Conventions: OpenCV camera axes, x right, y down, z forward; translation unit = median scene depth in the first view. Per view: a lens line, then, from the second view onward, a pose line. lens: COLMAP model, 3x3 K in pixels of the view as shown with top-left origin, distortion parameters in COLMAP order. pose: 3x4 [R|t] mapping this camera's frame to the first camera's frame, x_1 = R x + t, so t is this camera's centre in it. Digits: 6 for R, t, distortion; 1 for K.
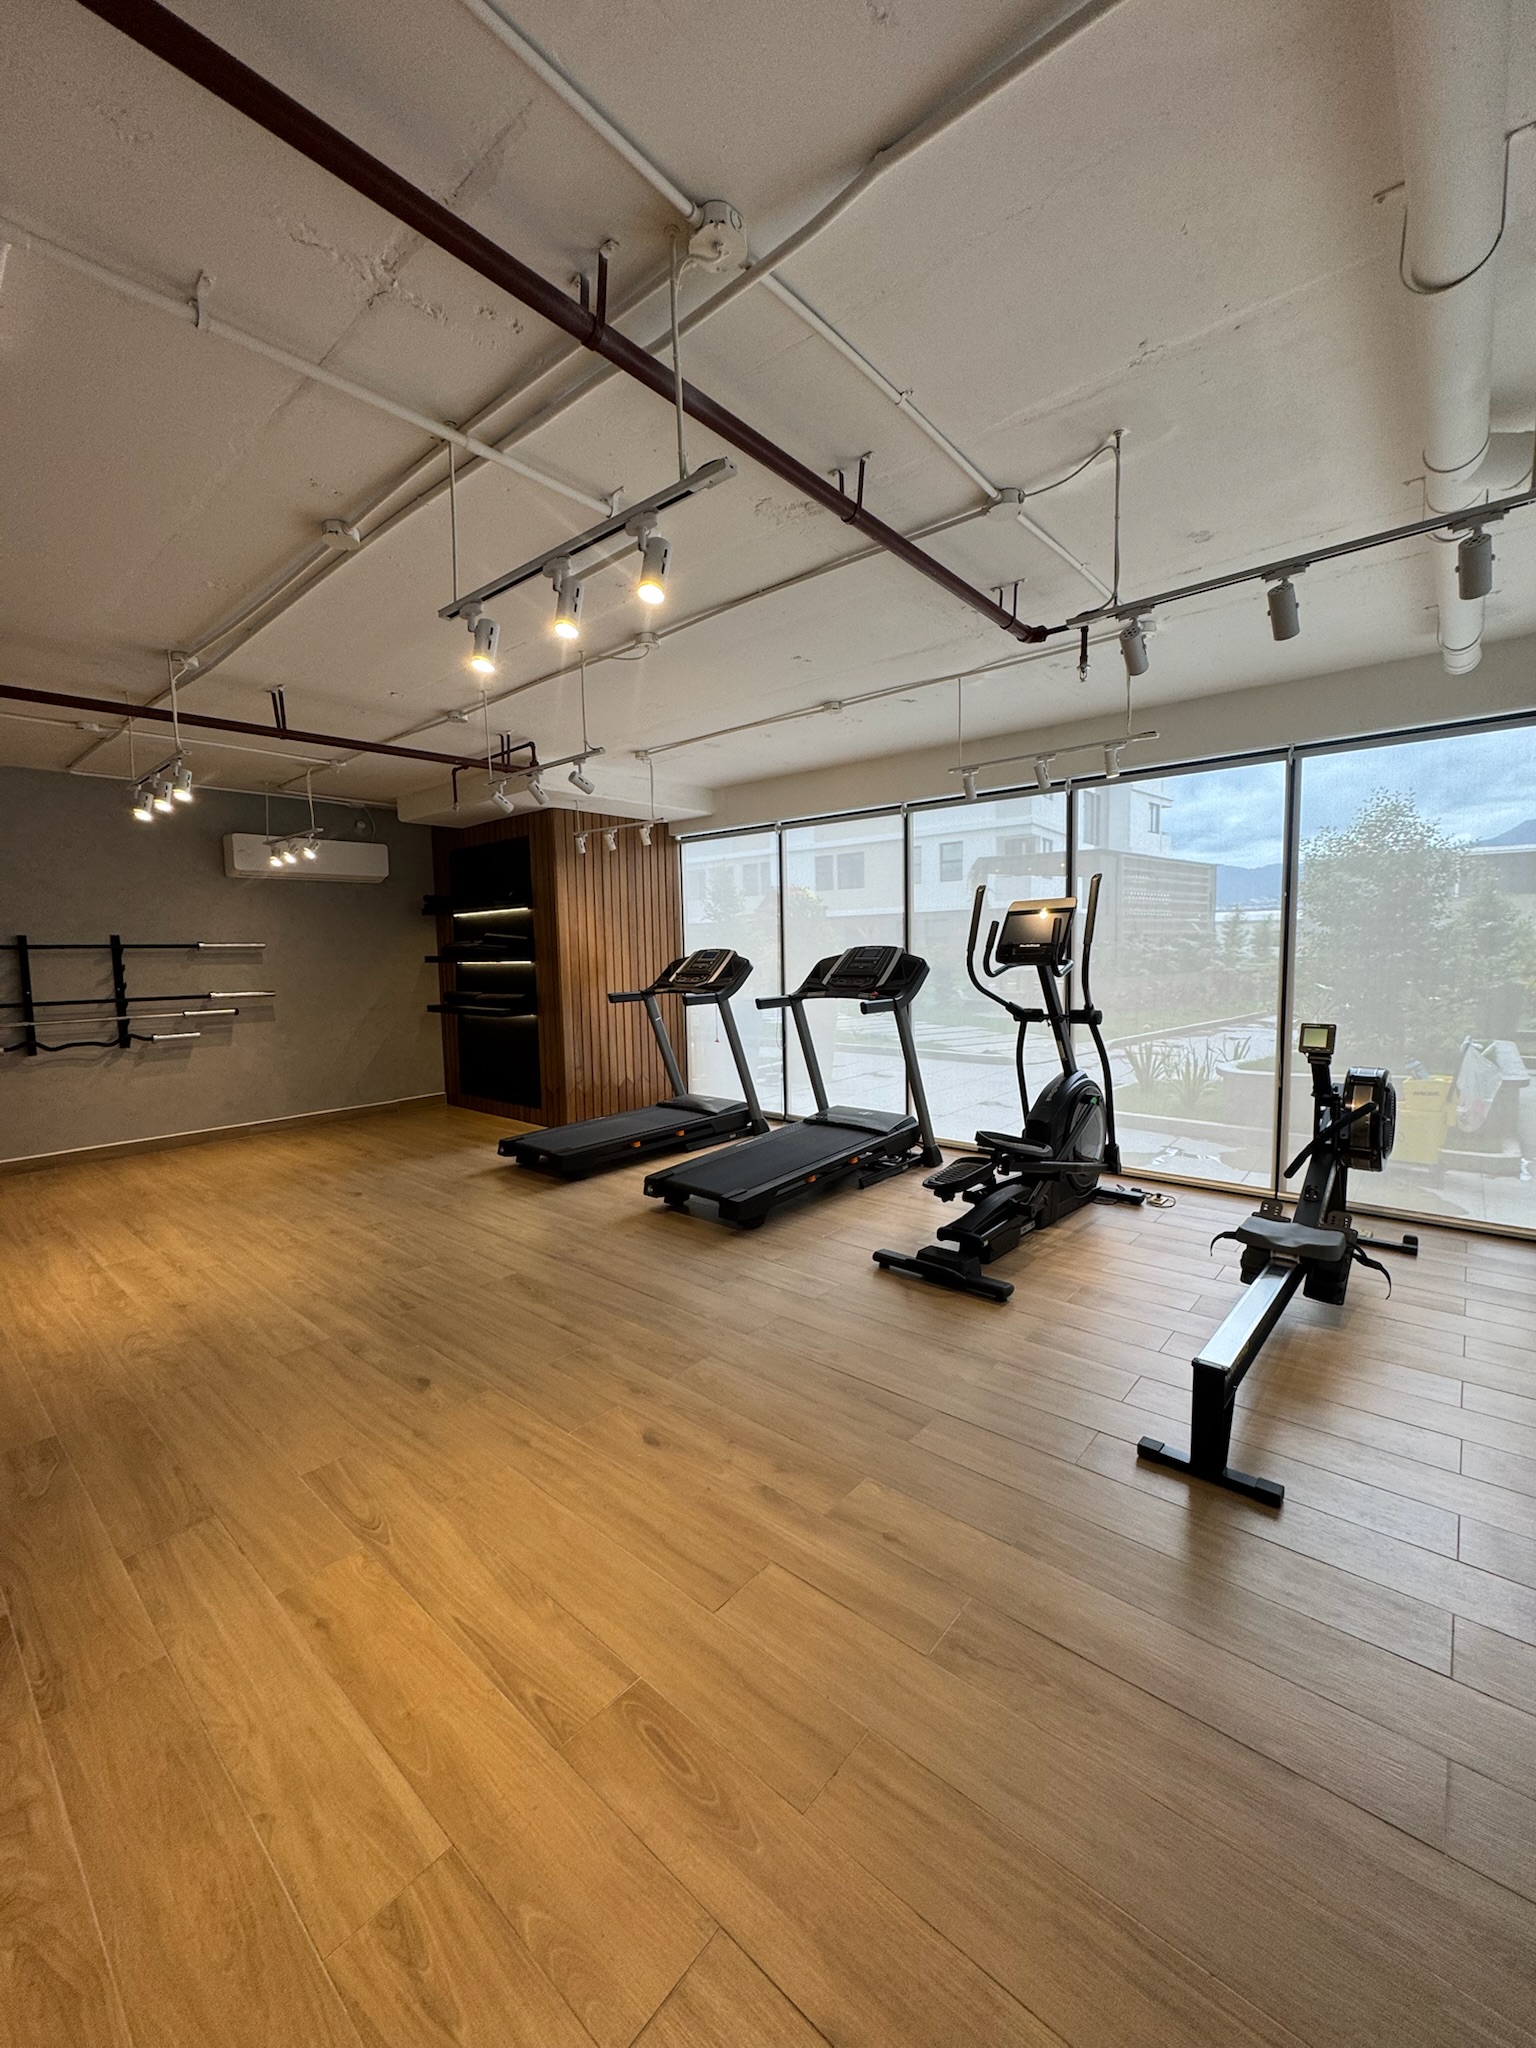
lens RADIAL K [[824.2, 0, 768.0], [0, 824.2, 1024.0], [0, 0, 1]] dist [0.001723, 0.000326]
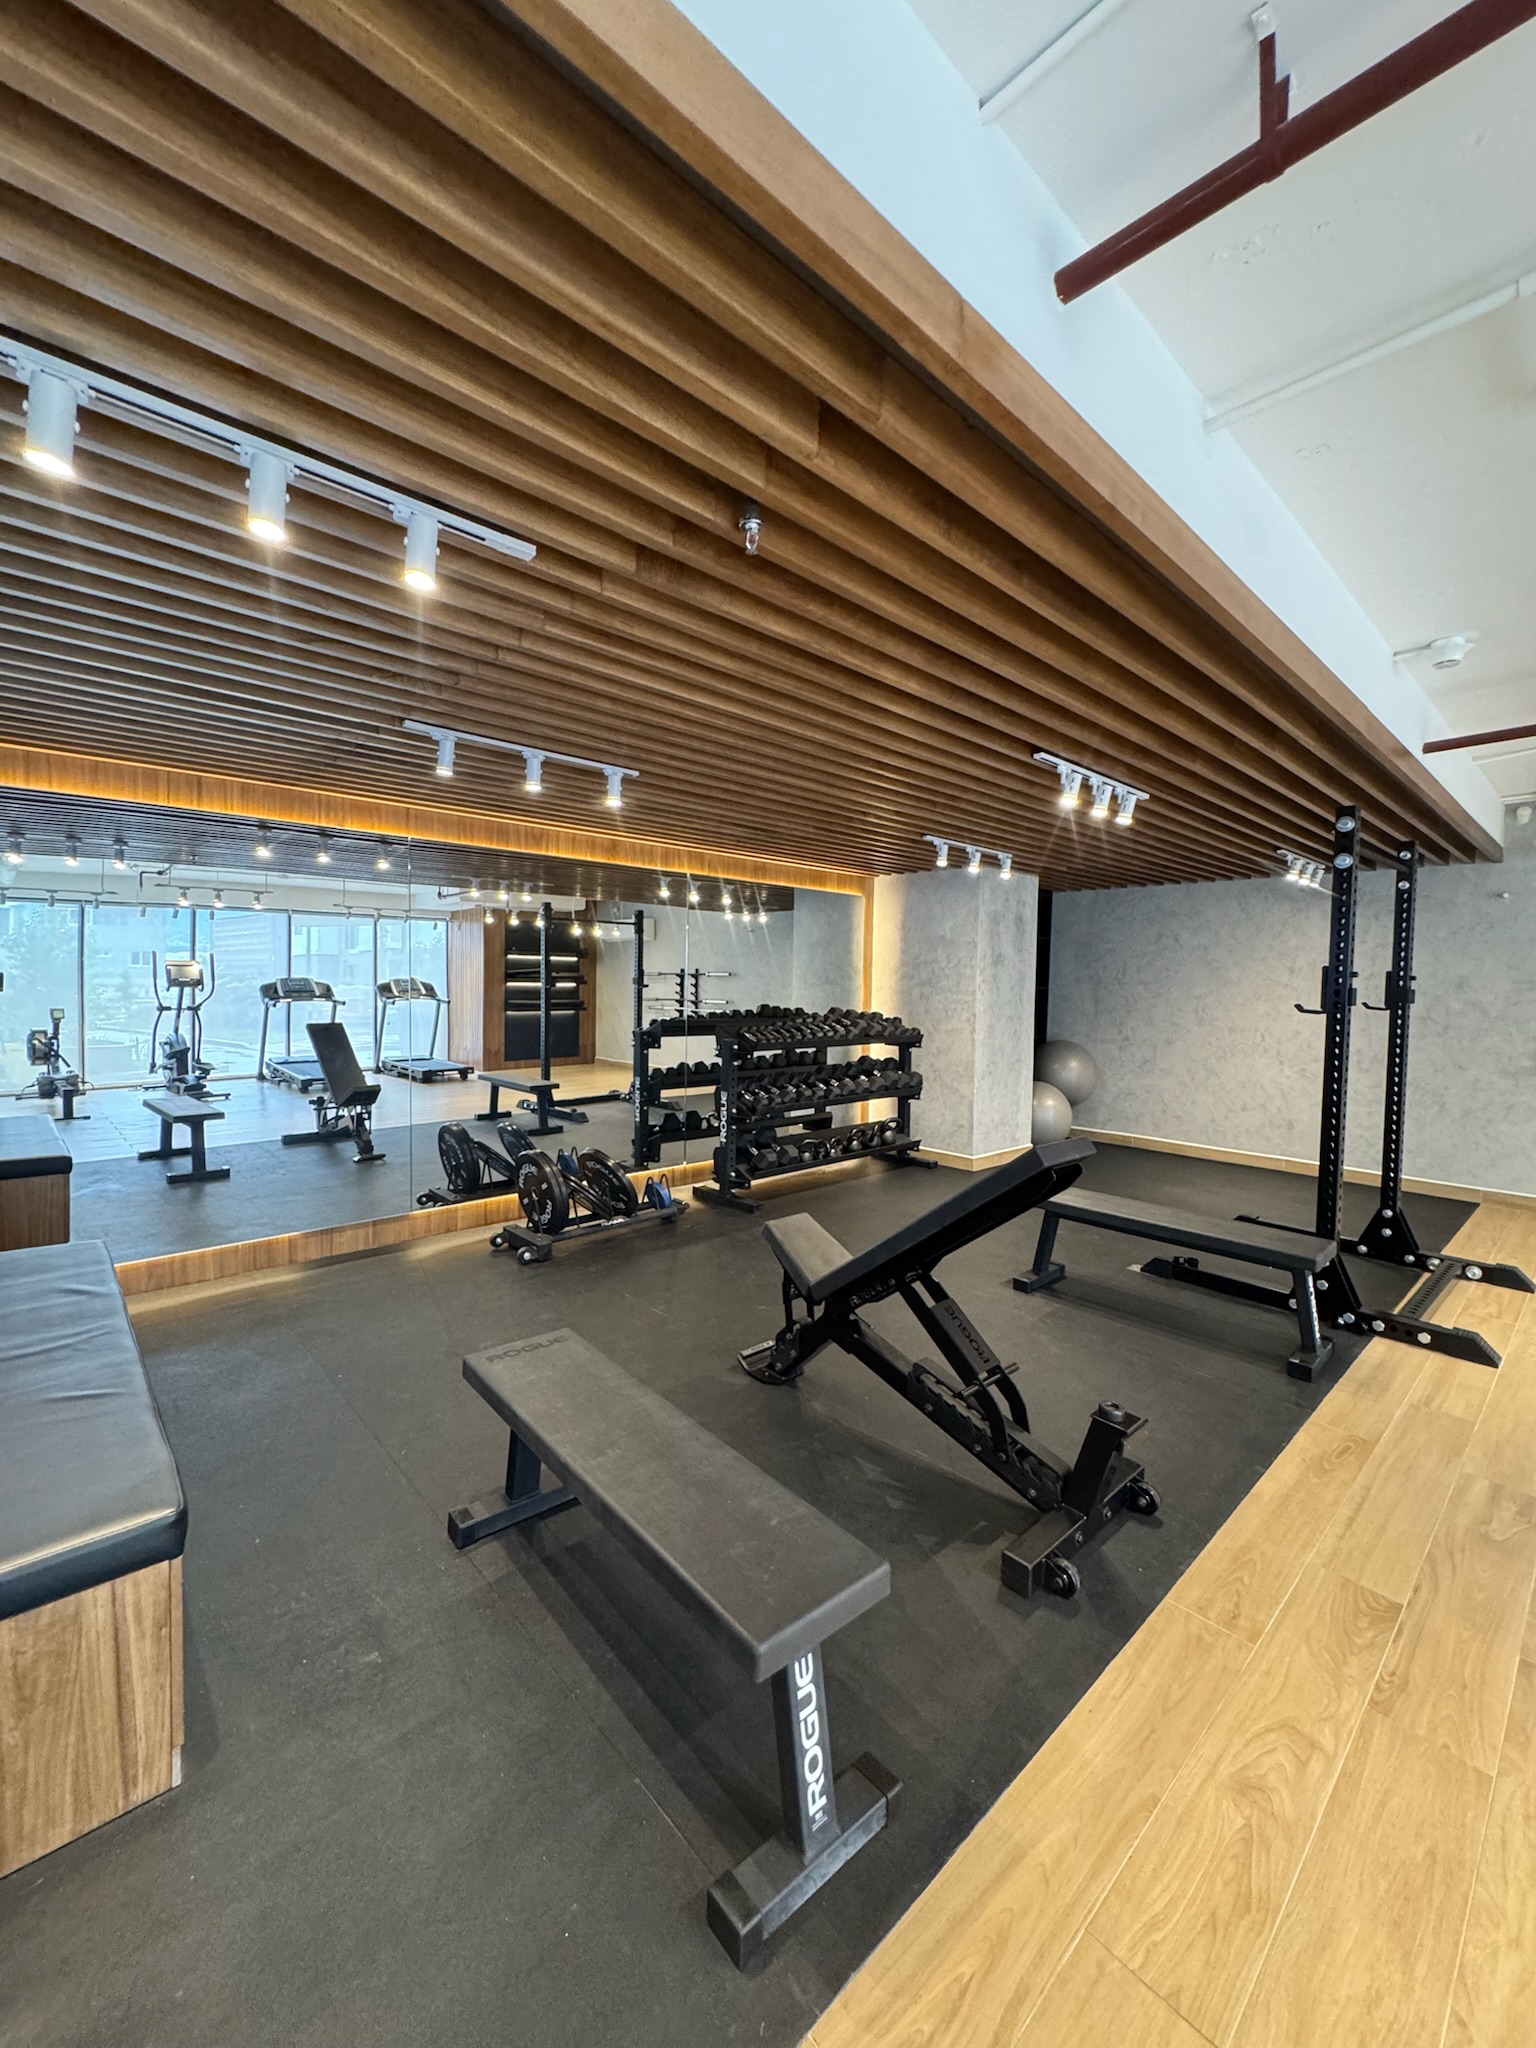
lens RADIAL K [[820.4, 0, 768.0], [0, 820.4, 1024.0], [0, 0, 1]] dist [0.000453, 0.000055]
pose [[-0.108659, 0.071332, -0.991517, 0.207958], [-0.115785, 0.989725, 0.083892, -0.030945], [0.987313, 0.123919, -0.099284, 0.246124]]
